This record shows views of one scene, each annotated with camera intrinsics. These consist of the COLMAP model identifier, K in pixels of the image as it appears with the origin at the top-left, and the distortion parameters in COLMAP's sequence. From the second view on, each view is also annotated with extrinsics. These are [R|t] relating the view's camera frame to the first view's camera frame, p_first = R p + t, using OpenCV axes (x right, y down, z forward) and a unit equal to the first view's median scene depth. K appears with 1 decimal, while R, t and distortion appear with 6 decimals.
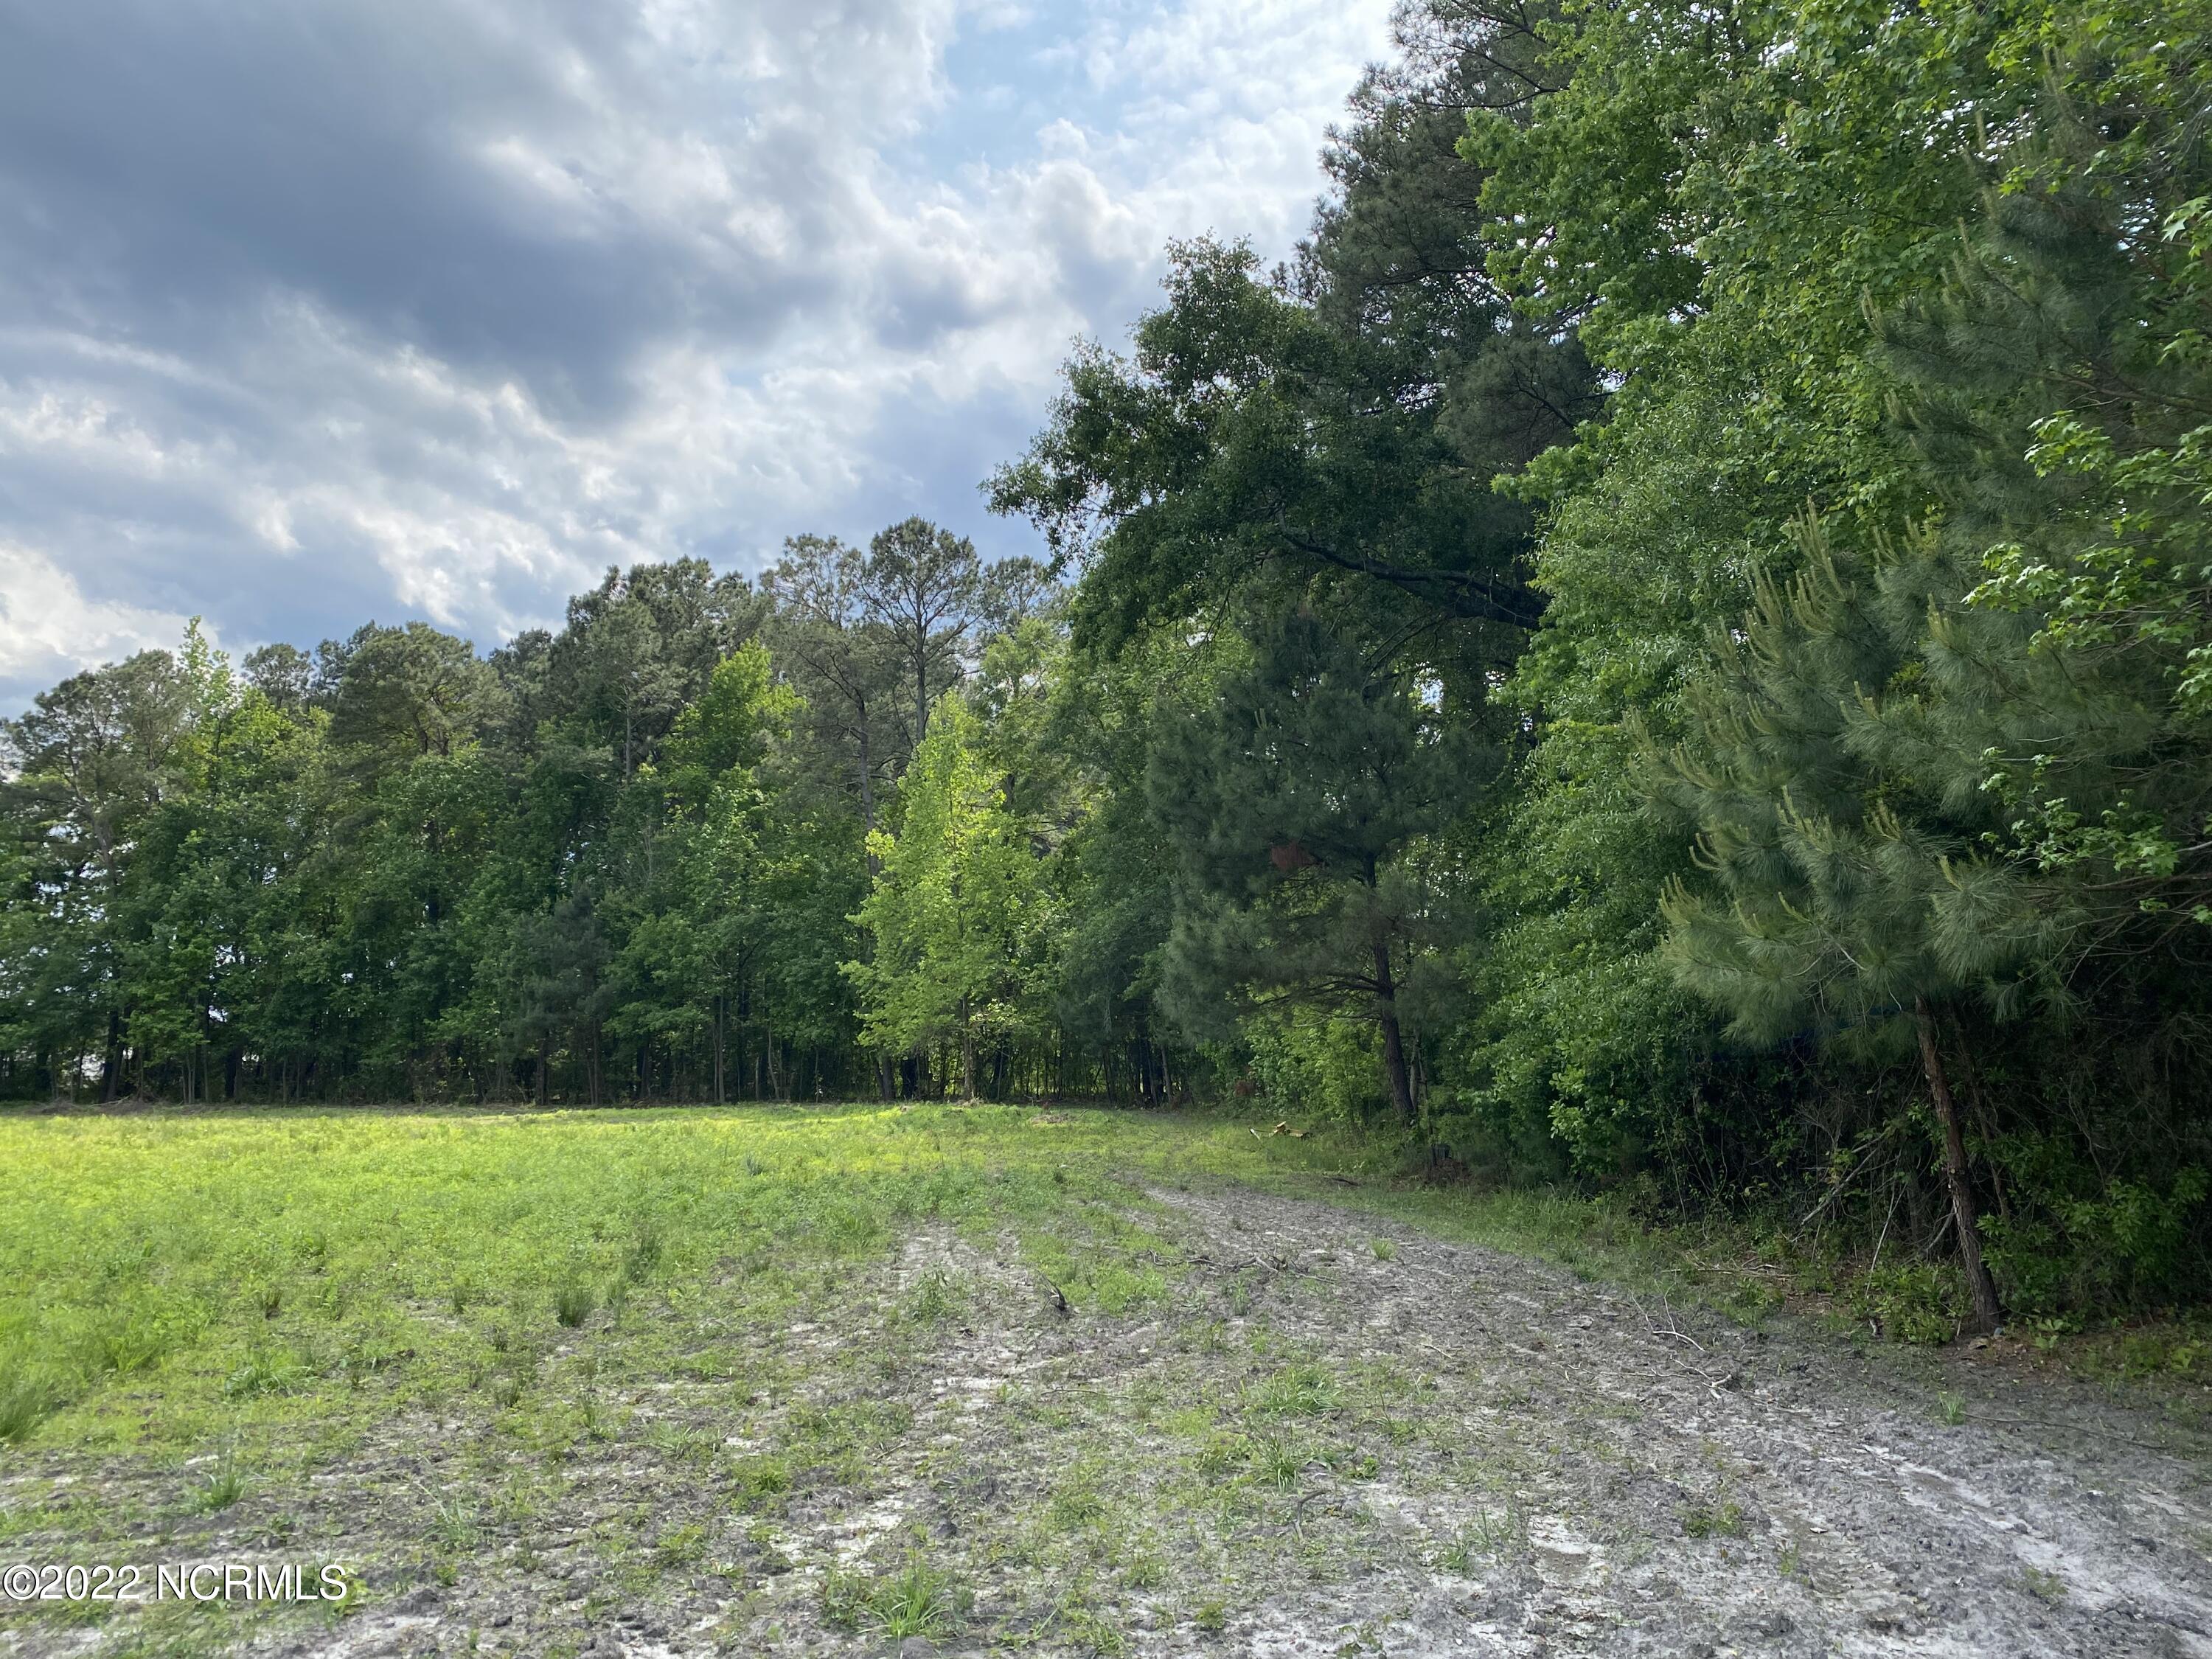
lens RADIAL K [[1667.6, 0, 1114.2], [0, 1667.6, 806.6], [0, 0, 1]] dist [0.013135, -0.021329]
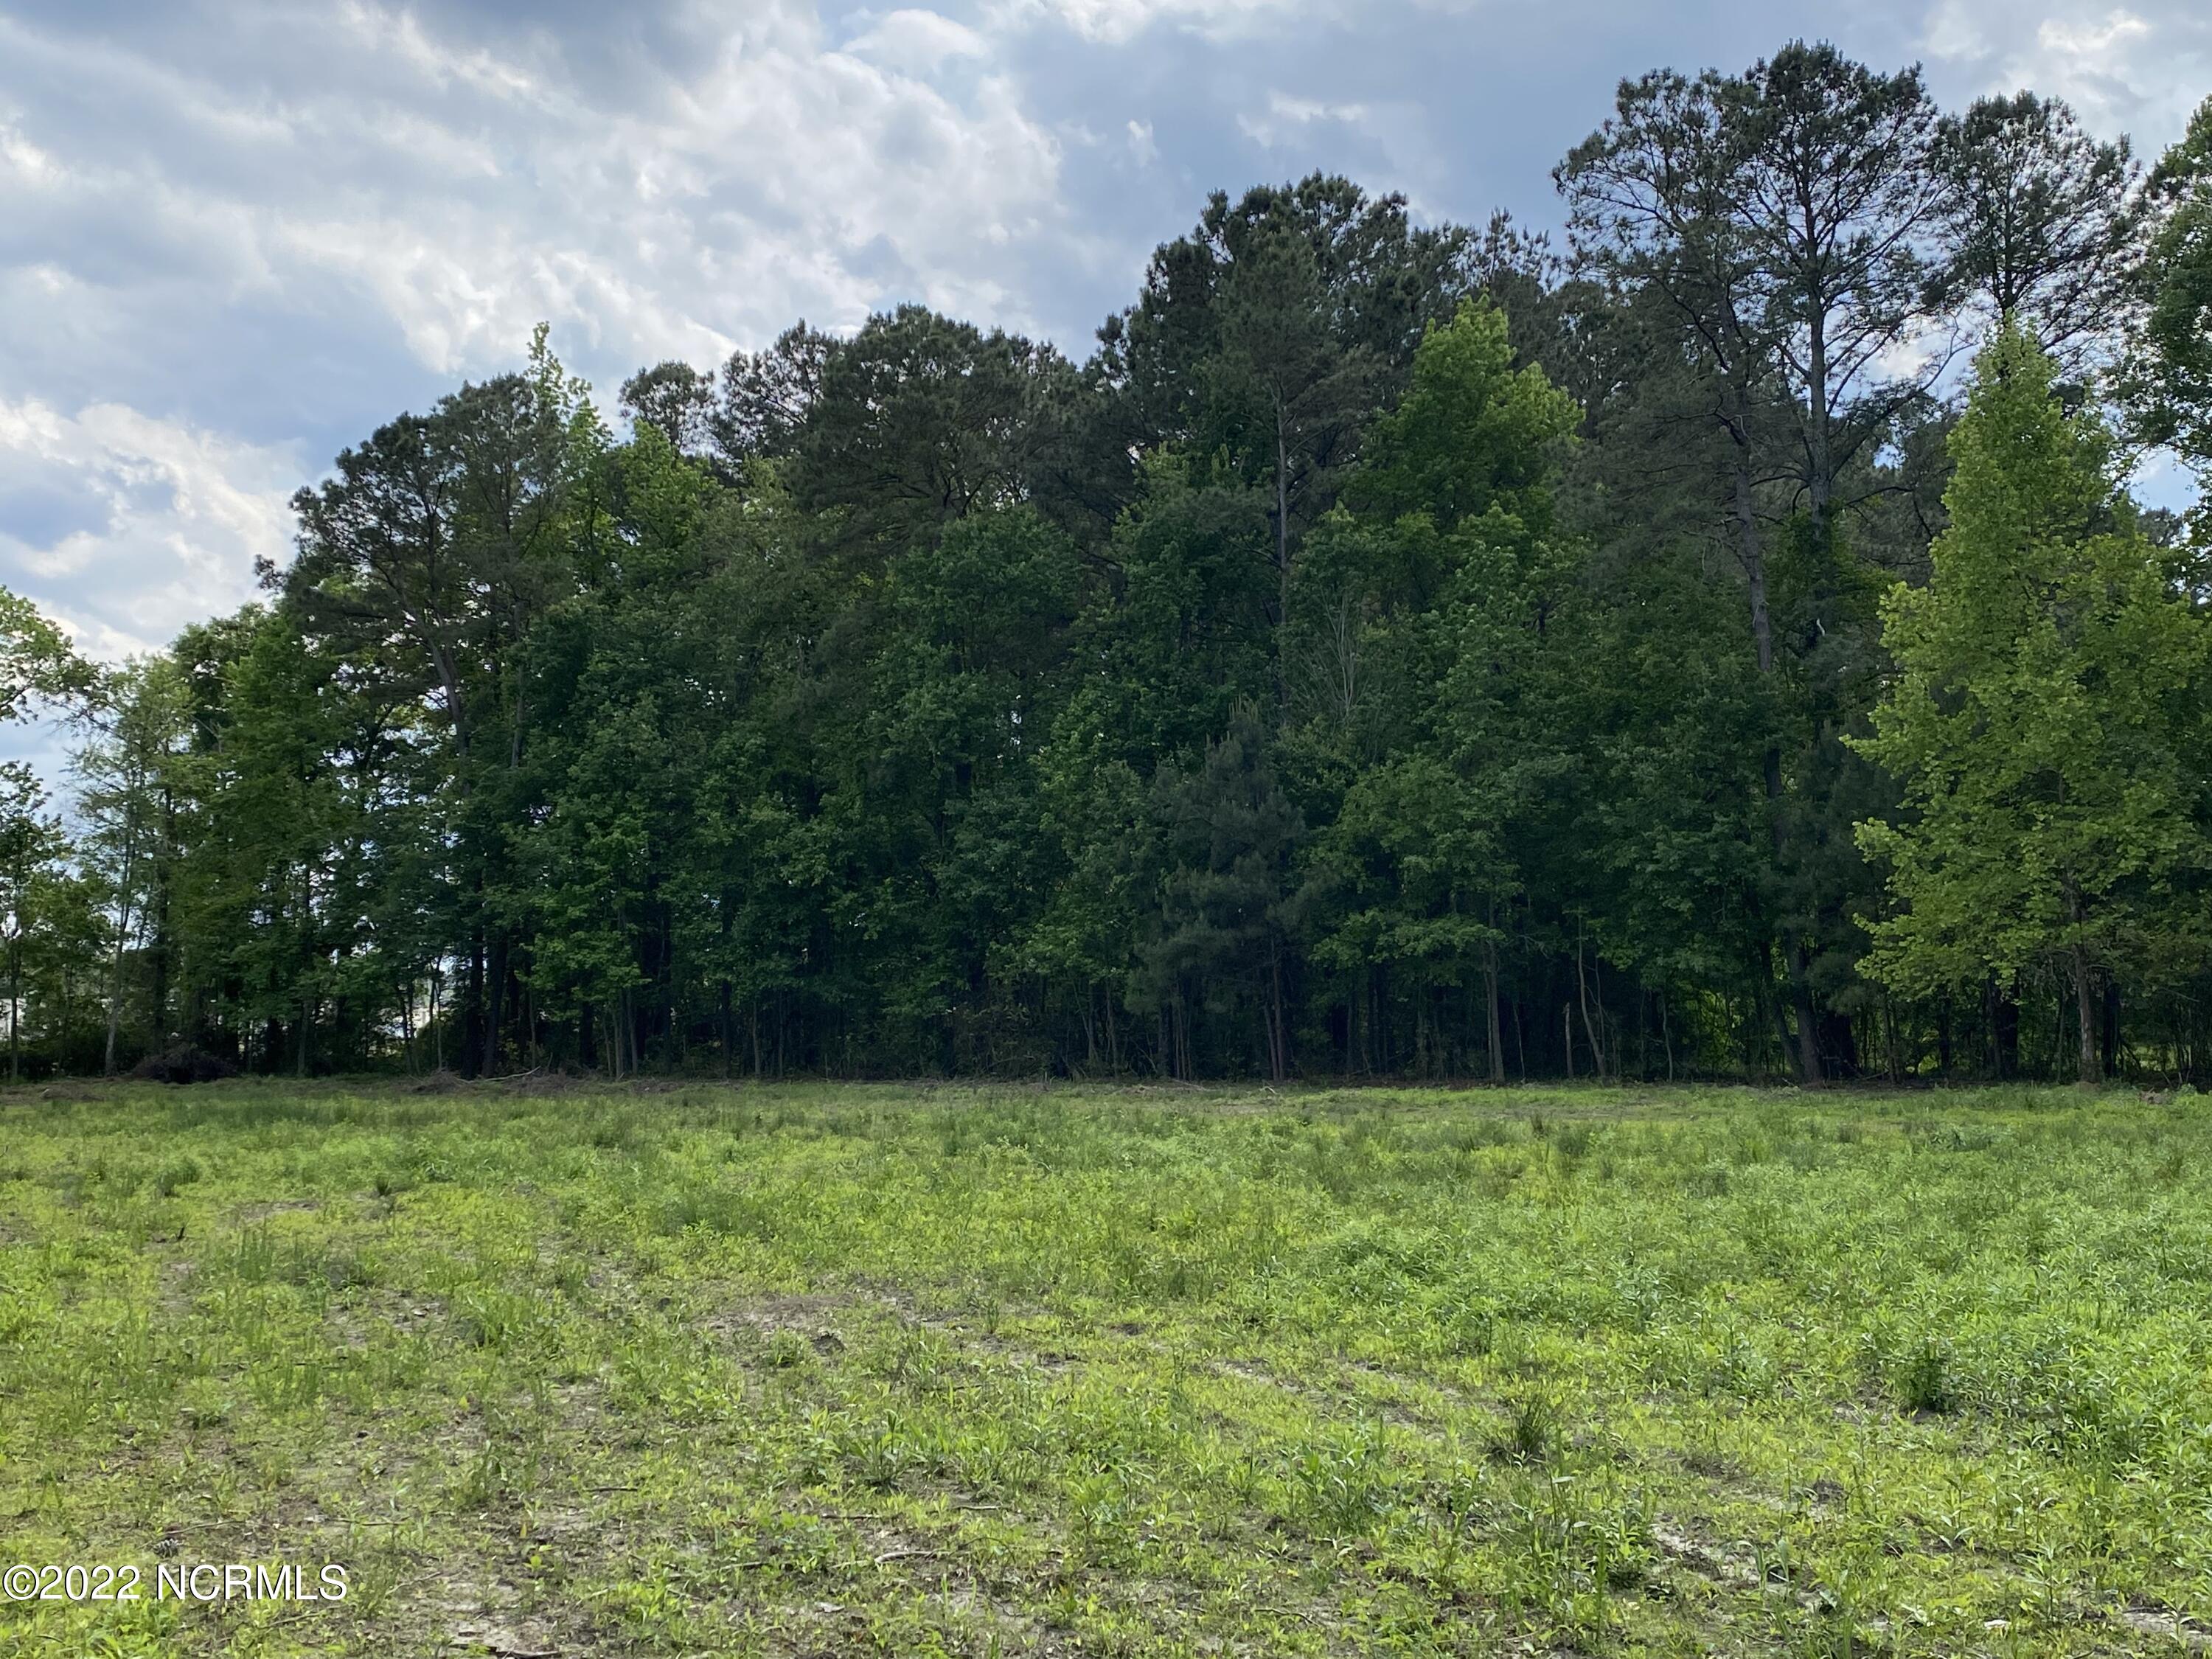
lens RADIAL K [[2501.9, 0, 1074.9], [0, 2501.9, 815.5], [0, 0, 1]] dist [0.023139, 0.000000]
pose [[0.979930, -0.016971, -0.198617, -0.194593], [0.030051, 0.997559, 0.063029, 0.022687], [0.197063, -0.067733, 0.978048, 0.106700]]
